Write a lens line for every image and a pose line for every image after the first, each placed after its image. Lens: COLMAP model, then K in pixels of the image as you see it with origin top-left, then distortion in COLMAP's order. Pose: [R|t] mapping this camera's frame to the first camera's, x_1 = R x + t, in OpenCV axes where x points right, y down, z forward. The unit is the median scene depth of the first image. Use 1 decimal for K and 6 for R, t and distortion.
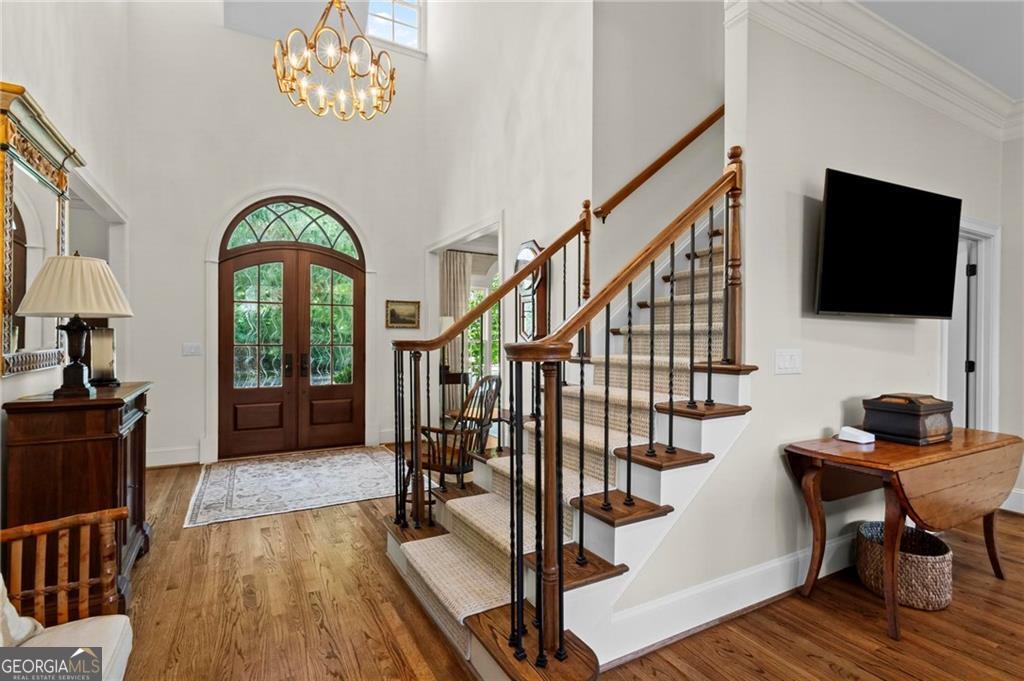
lens RADIAL K [[496.3, 0, 511.5], [0, 496.3, 341.7], [0, 0, 1]] dist [-0.000353, 0.003067]
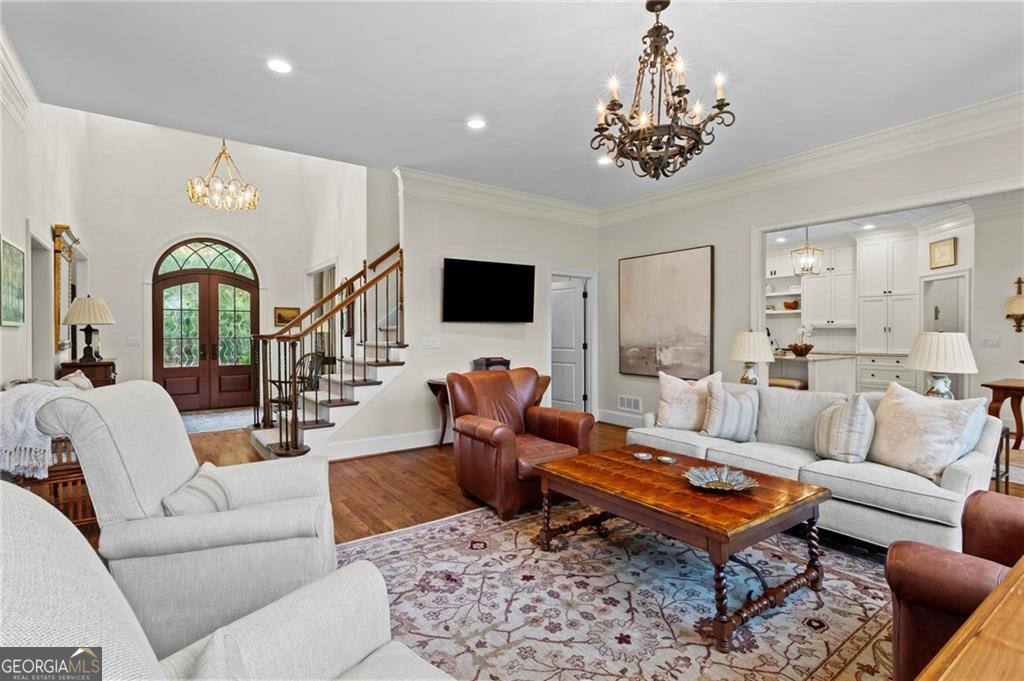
lens RADIAL K [[496.3, 0, 513.5], [0, 496.3, 335.5], [0, 0, 1]] dist [-0.000353, 0.003067]
pose [[0.993630, -0.007191, 0.112459, 0.317850], [0.007045, 0.999974, 0.001695, 0.002588], [-0.112468, -0.000891, 0.993655, -0.600921]]
